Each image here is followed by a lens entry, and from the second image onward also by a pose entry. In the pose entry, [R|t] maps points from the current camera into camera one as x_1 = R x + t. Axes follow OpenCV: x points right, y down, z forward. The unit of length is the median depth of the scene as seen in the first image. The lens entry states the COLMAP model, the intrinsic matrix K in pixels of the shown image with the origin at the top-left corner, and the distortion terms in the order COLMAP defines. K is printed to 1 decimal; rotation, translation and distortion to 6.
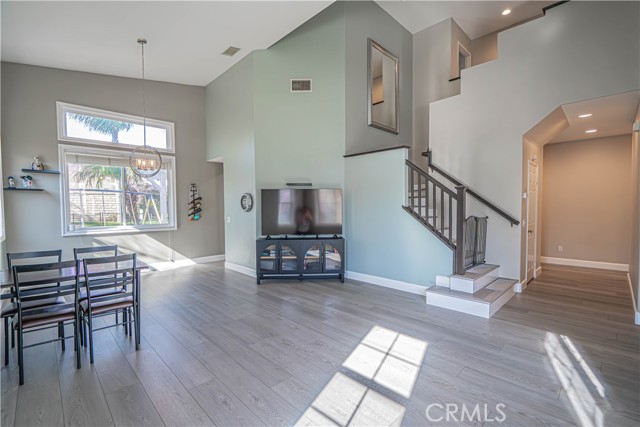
lens RADIAL K [[293.7, 0, 318.6], [0, 293.7, 211.0], [0, 0, 1]] dist [-0.003756, 0.000309]
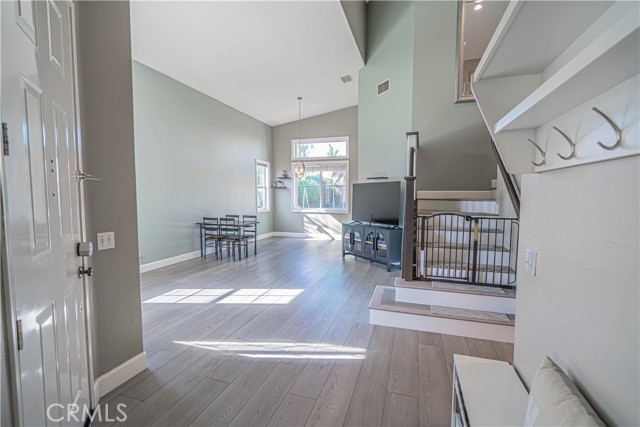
lens RADIAL K [[293.7, 0, 314.6], [0, 293.7, 213.3], [0, 0, 1]] dist [-0.003756, 0.000309]
pose [[0.446794, 0.062766, -0.892433, 1.461641], [-0.018548, 0.997971, 0.060902, -0.037092], [0.894445, -0.010658, 0.447051, 0.485820]]
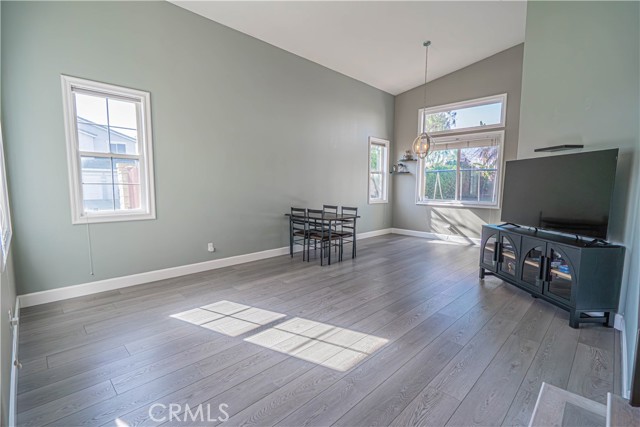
lens RADIAL K [[293.7, 0, 319.9], [0, 293.7, 215.7], [0, 0, 1]] dist [-0.003756, 0.000309]
pose [[0.006217, 0.112327, -0.993652, 0.975062], [-0.020827, 0.993470, 0.112176, -0.016340], [0.999764, 0.019997, 0.008515, 0.861045]]
